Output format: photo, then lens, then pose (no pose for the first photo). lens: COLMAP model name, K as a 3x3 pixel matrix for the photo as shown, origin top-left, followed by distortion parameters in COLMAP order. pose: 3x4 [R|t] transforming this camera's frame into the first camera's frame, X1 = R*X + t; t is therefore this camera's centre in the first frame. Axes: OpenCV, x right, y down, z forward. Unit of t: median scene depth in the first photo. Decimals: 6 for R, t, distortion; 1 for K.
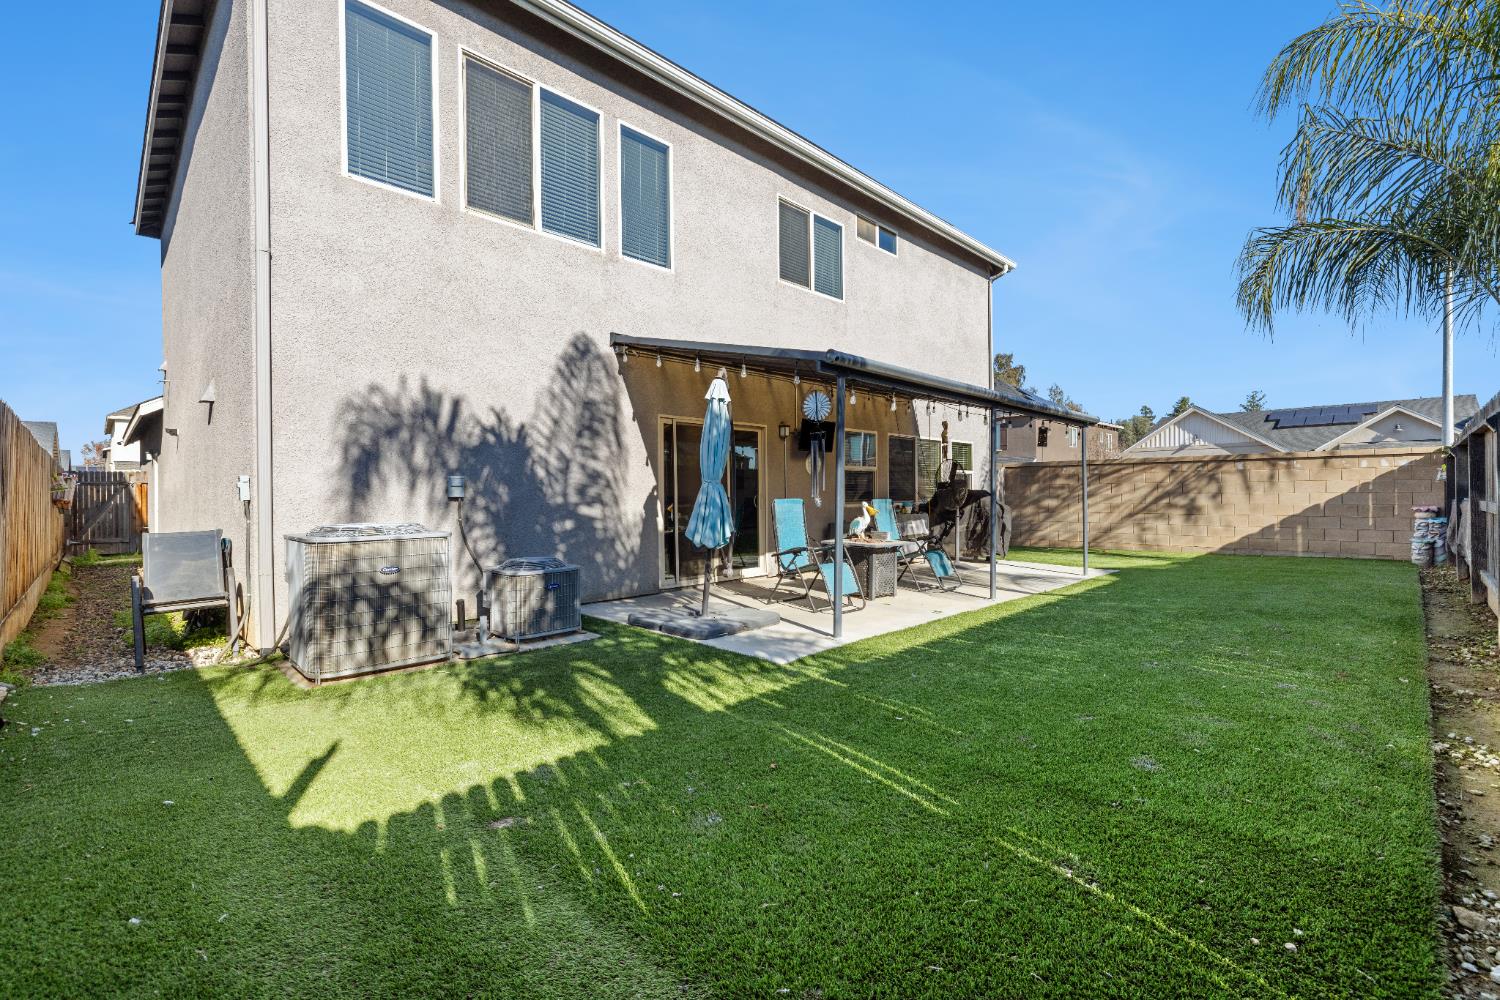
lens RADIAL K [[641.6, 0, 745.2], [0, 641.6, 490.8], [0, 0, 1]] dist [0.001394, 0.000421]
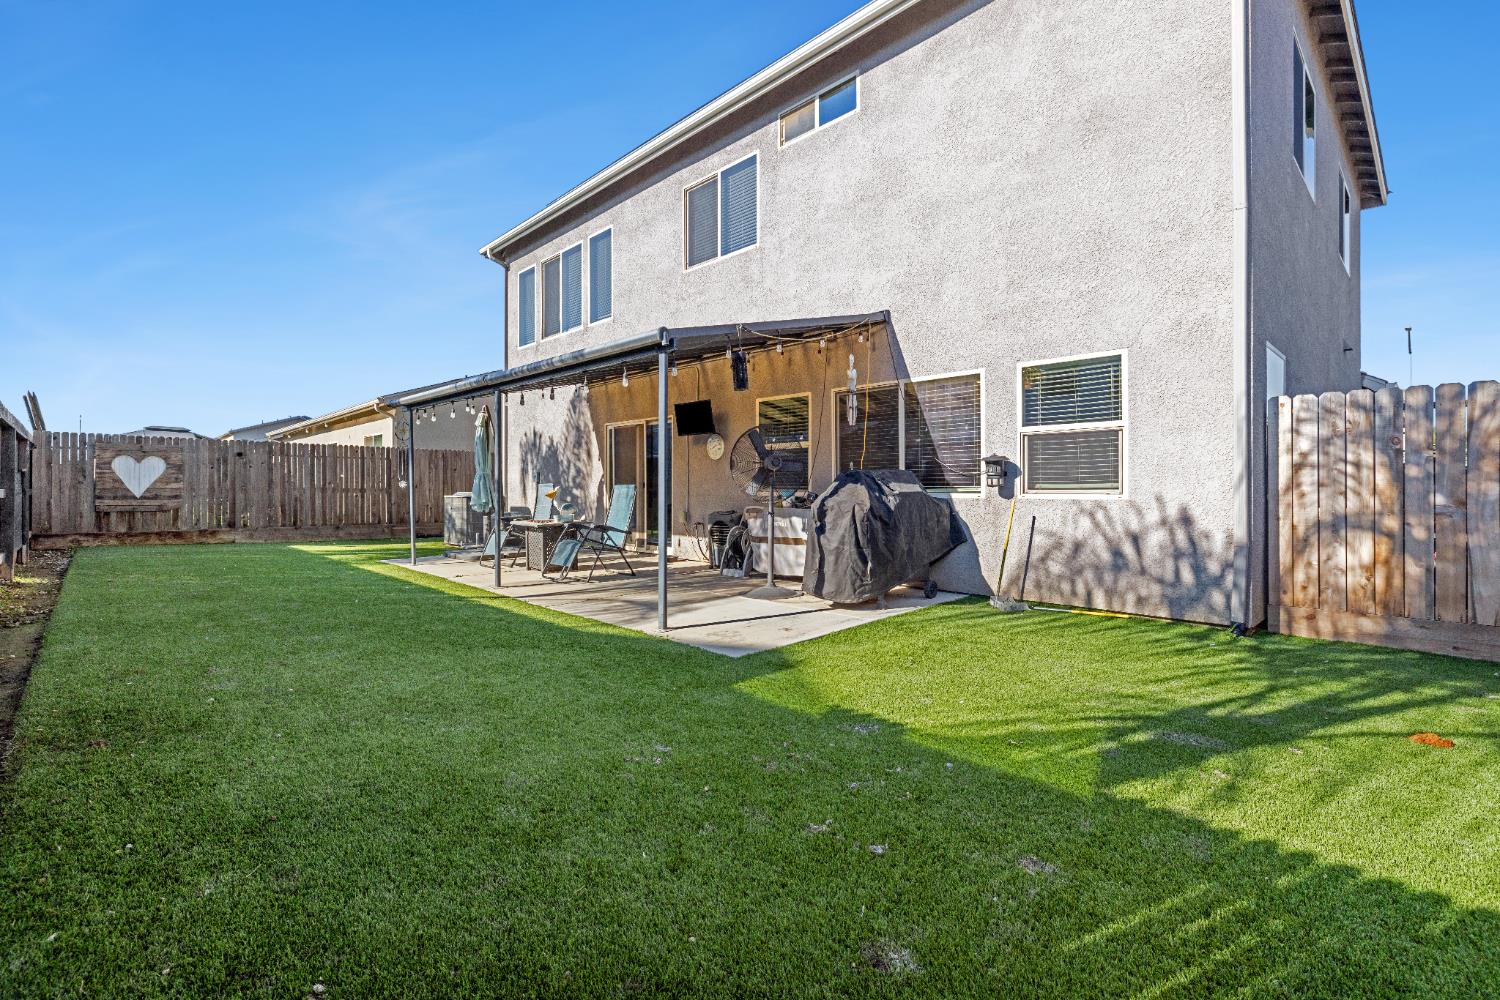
lens RADIAL K [[641.6, 0, 745.2], [0, 641.6, 490.8], [0, 0, 1]] dist [0.001394, 0.000421]
pose [[0.029289, 0.015252, -0.999455, 1.114763], [0.015897, 0.999750, 0.015722, 0.007552], [0.999445, -0.016349, 0.029039, 1.087639]]
